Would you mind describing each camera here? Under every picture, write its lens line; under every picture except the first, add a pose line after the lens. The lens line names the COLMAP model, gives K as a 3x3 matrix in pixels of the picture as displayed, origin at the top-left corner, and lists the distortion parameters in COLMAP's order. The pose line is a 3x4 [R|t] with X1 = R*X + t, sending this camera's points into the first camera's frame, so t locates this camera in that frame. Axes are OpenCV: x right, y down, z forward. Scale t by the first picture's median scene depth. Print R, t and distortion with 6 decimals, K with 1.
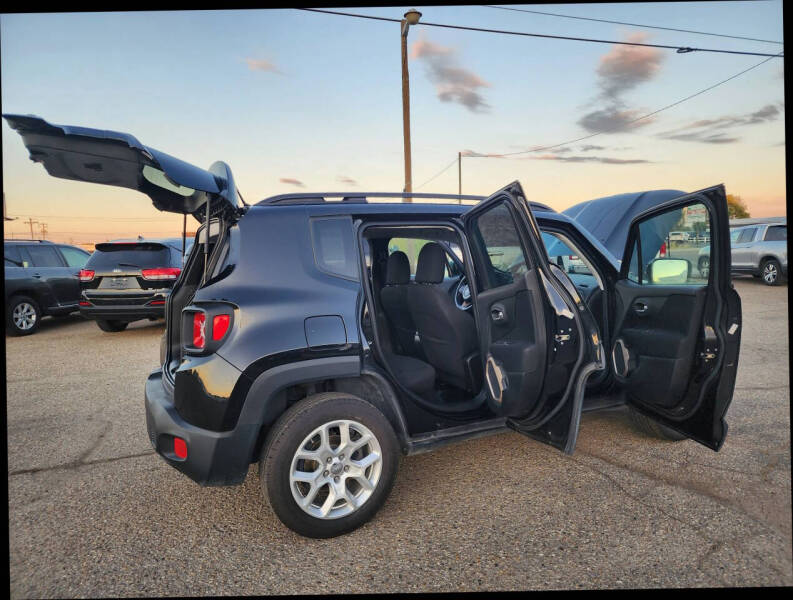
lens RADIAL K [[535.3, 0, 398.6], [0, 535.3, 284.9], [0, 0, 1]] dist [0.074890, -0.067433]
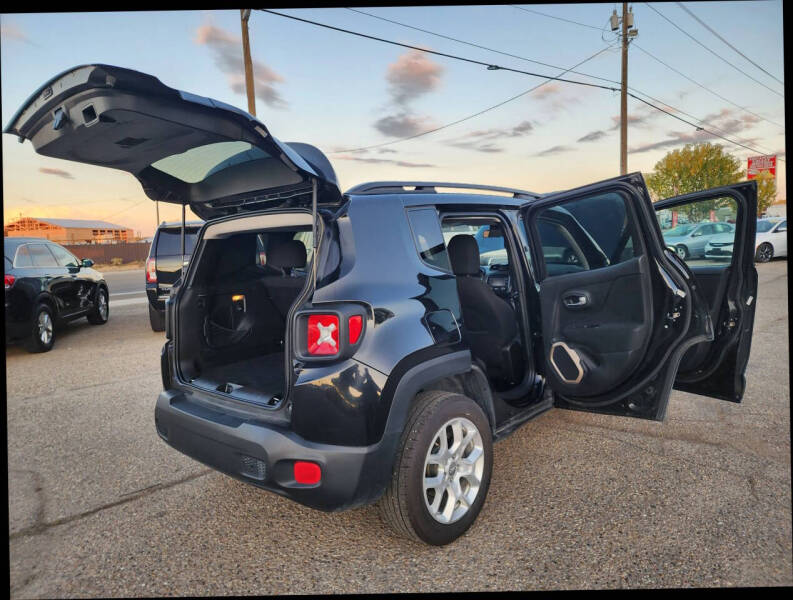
lens RADIAL K [[543.6, 0, 394.6], [0, 543.6, 287.0], [0, 0, 1]] dist [0.028317, -0.000229]
pose [[0.932859, -0.045237, 0.357390, -0.545901], [0.043719, 0.998968, 0.012330, 0.000236], [-0.357579, 0.004123, 0.933874, 0.131632]]
